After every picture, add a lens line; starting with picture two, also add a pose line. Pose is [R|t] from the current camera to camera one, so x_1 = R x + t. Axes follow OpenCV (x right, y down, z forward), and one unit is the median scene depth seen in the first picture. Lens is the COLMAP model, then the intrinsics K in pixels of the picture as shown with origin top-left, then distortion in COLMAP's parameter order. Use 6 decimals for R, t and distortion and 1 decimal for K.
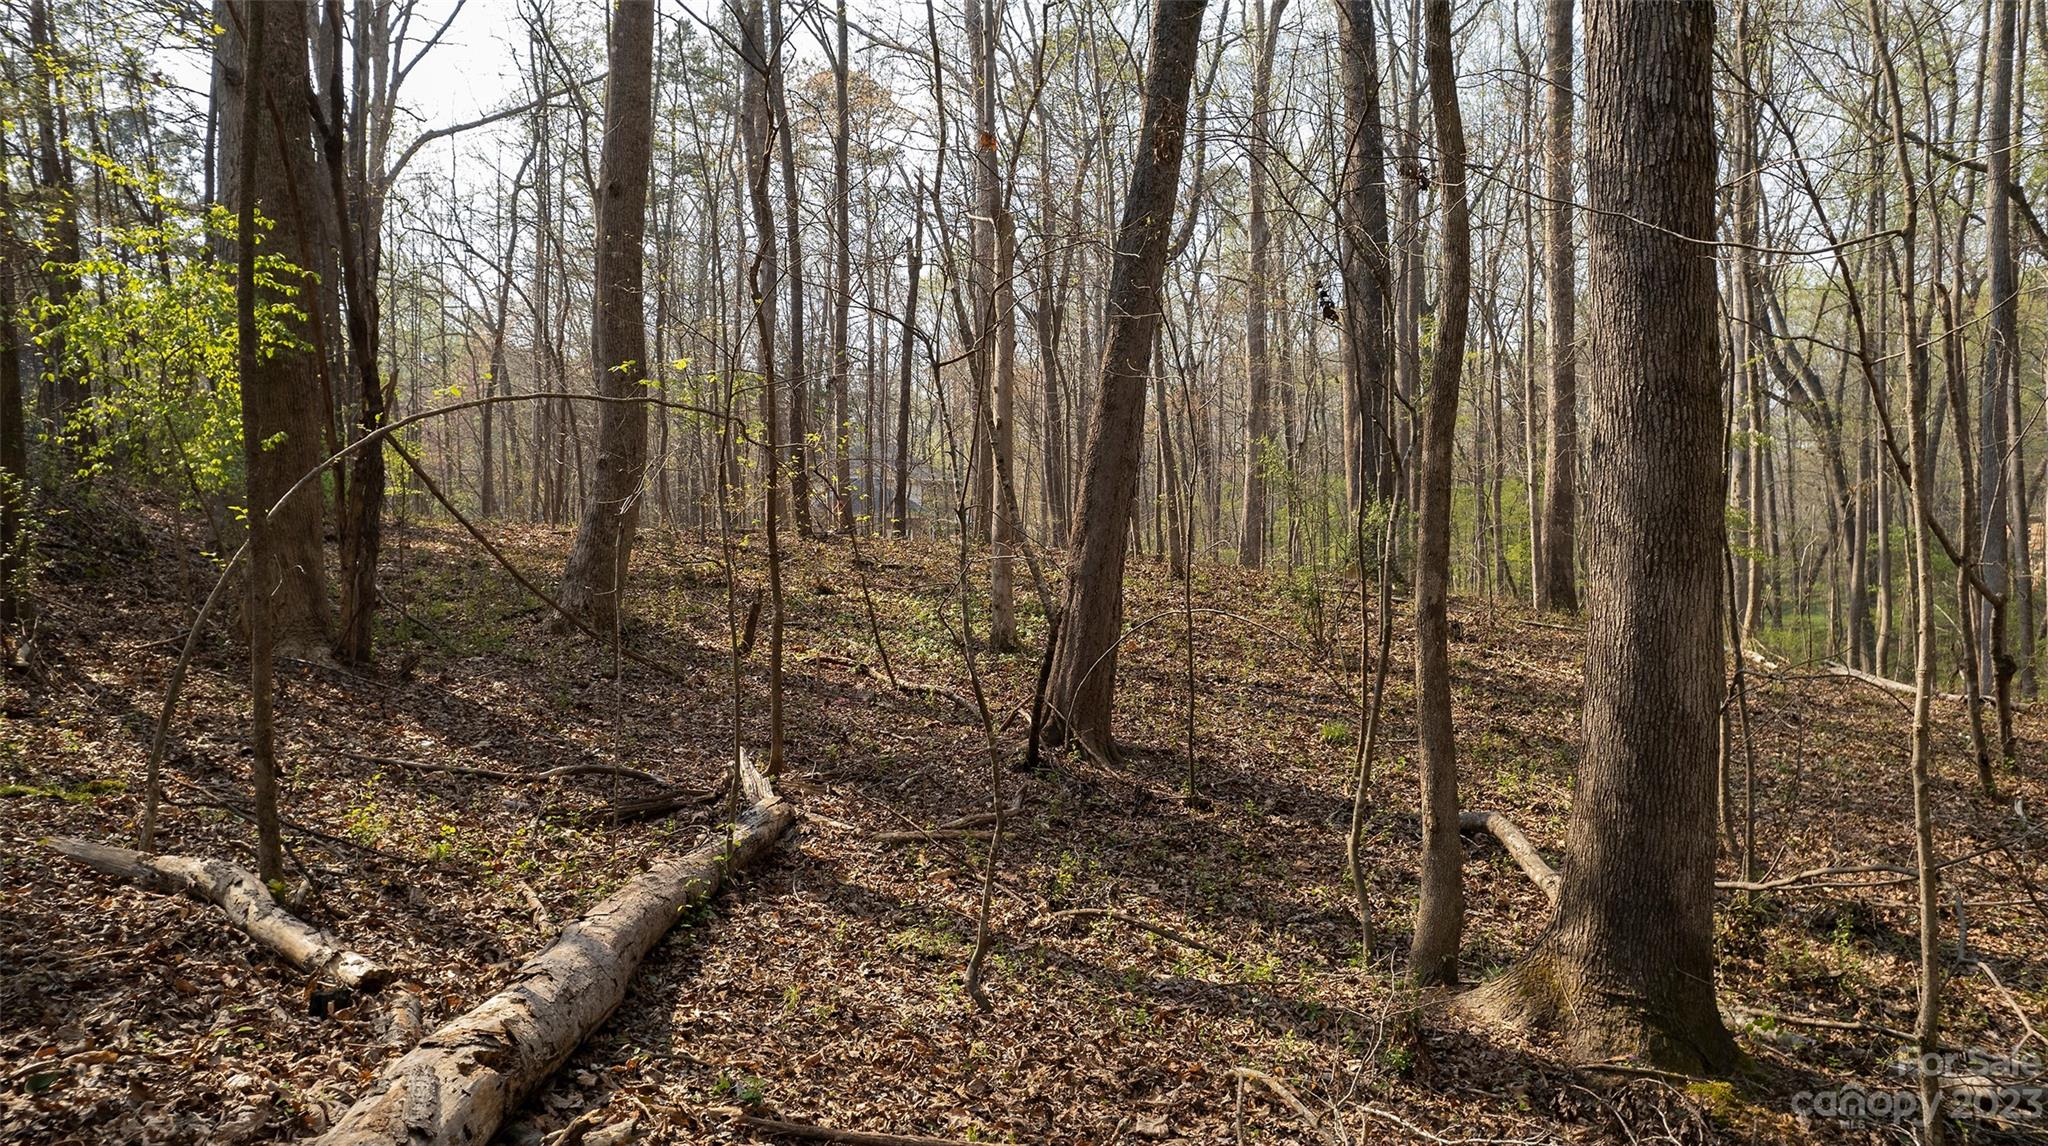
lens RADIAL K [[1290.7, 0, 1025.5], [0, 1290.7, 581.3], [0, 0, 1]] dist [-0.089615, 0.071091]
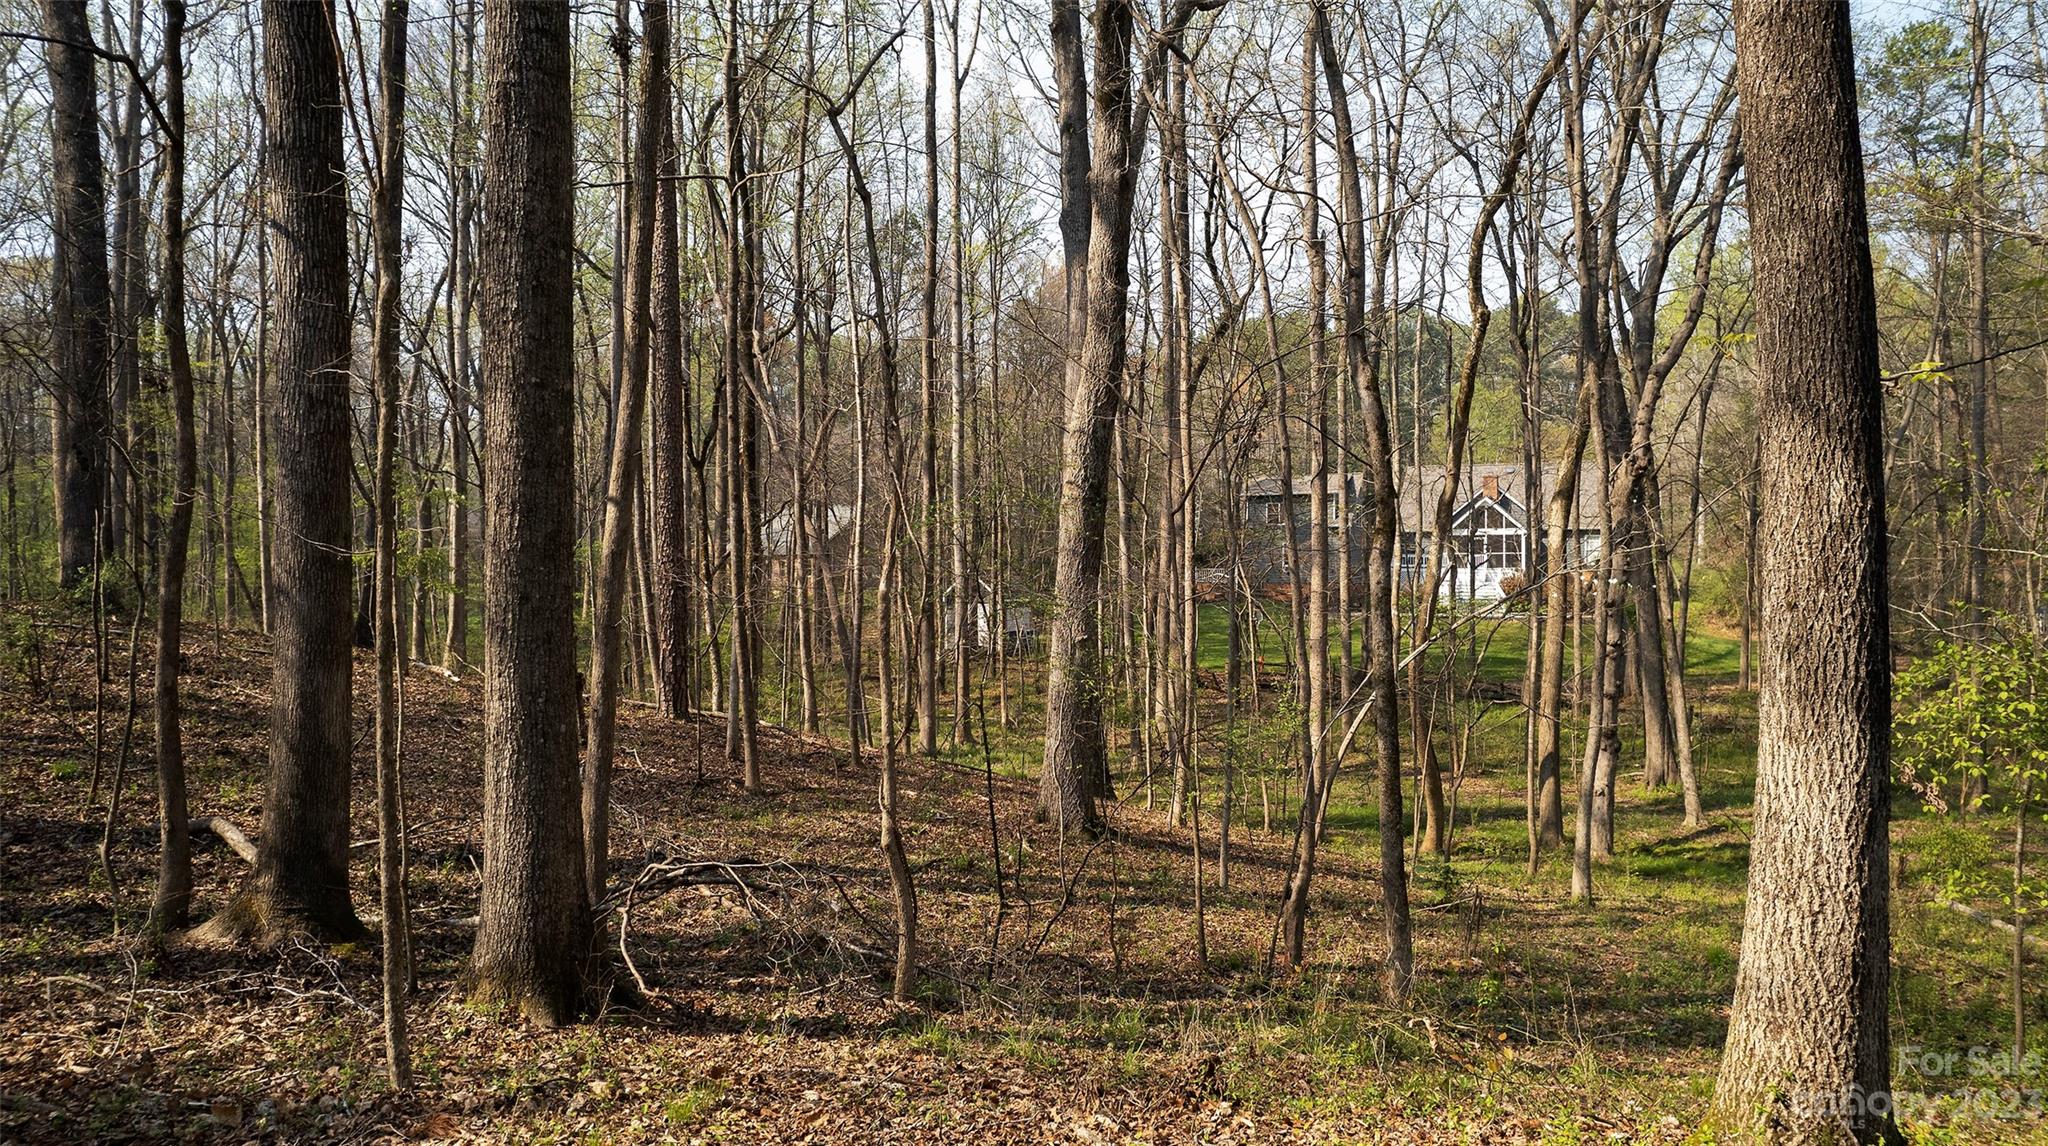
lens RADIAL K [[1290.7, 0, 1025.5], [0, 1290.7, 581.3], [0, 0, 1]] dist [-0.089615, 0.071091]
pose [[0.608959, -0.000904, 0.793201, -0.180247], [-0.004433, 0.999980, 0.004543, -0.085027], [-0.793189, -0.006283, 0.608943, -0.528624]]
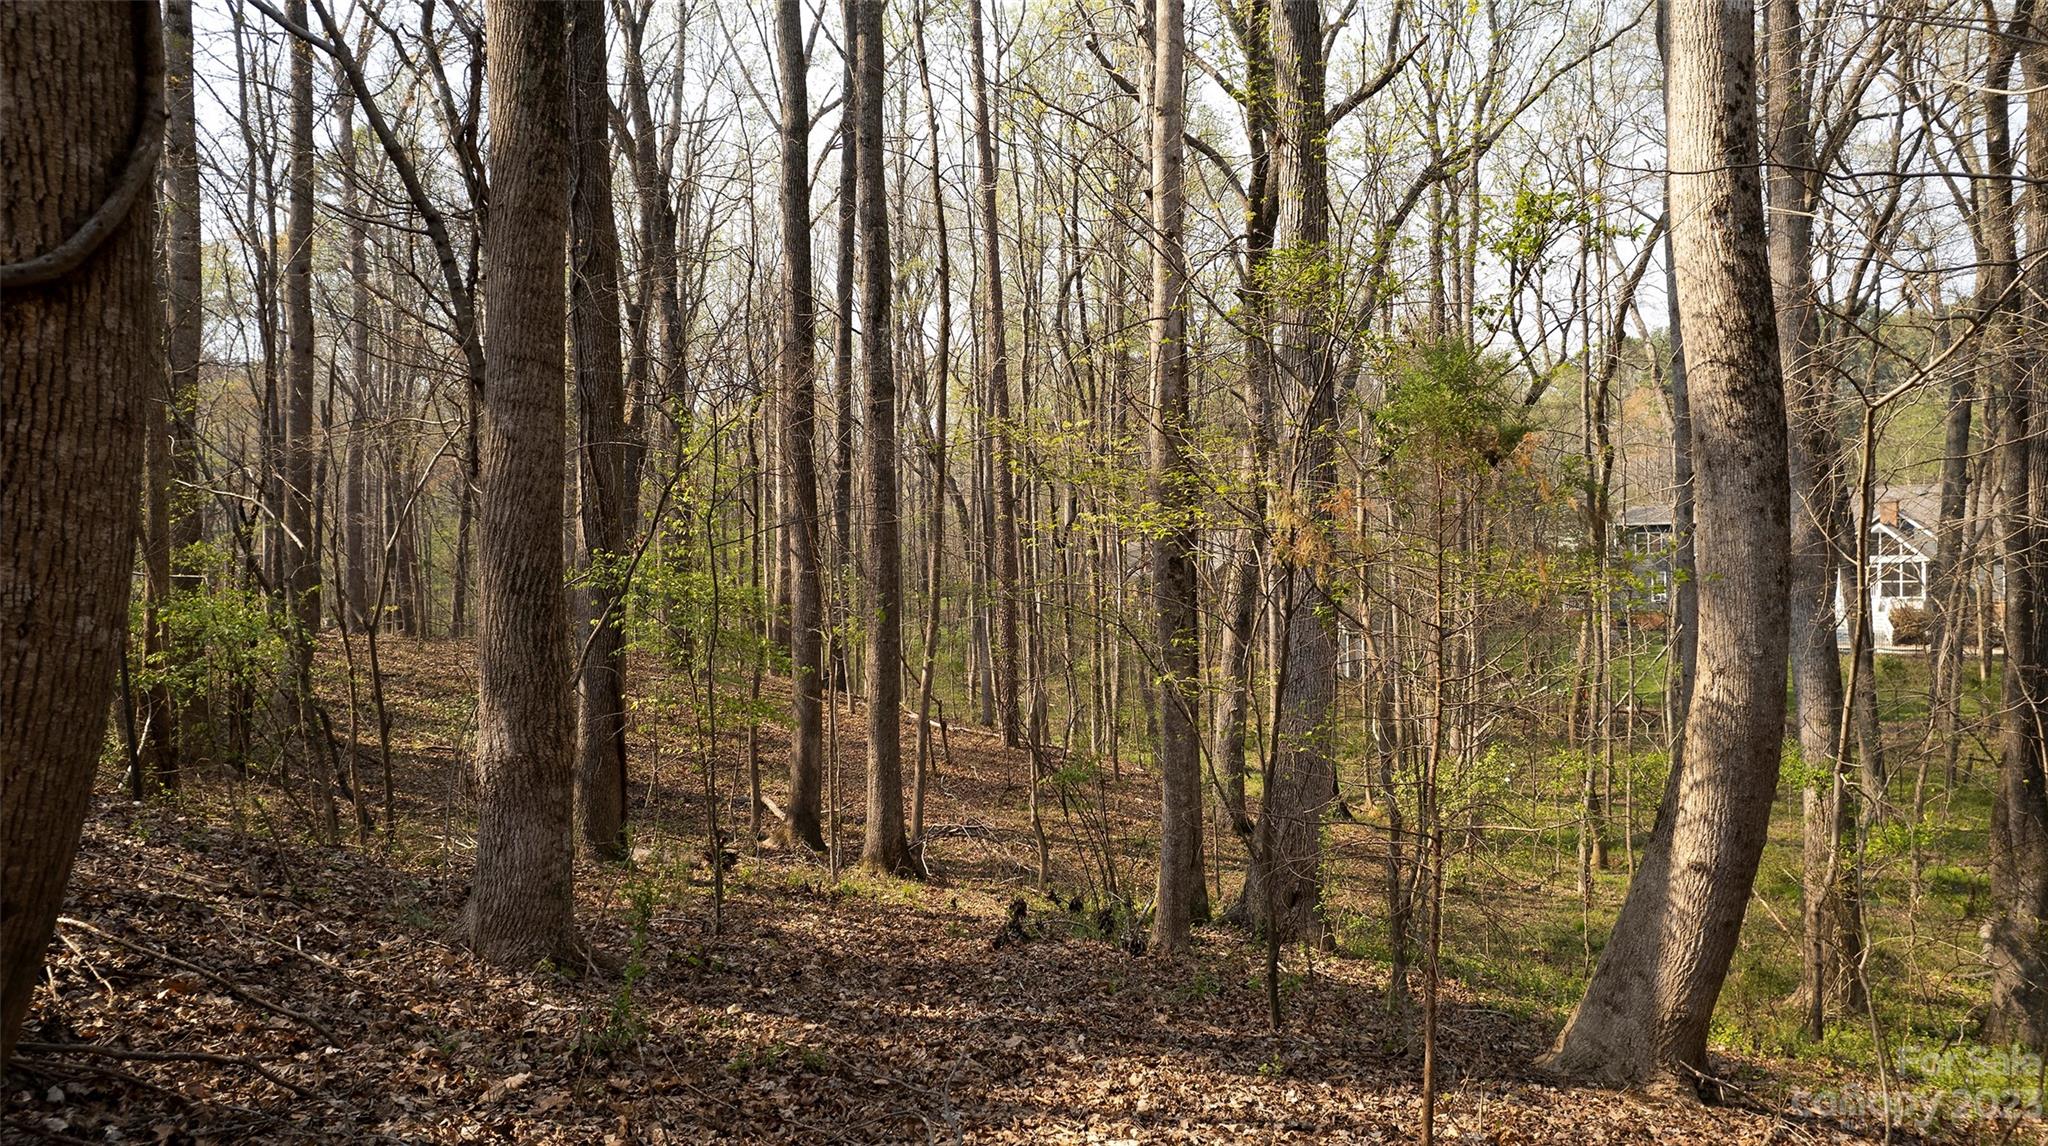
lens RADIAL K [[1290.7, 0, 1025.5], [0, 1290.7, 581.3], [0, 0, 1]] dist [-0.089615, 0.071091]
pose [[0.835227, -0.001299, 0.549904, -0.758020], [0.000216, 0.999998, 0.002033, -0.319909], [-0.549905, -0.001579, 0.835226, -1.810352]]
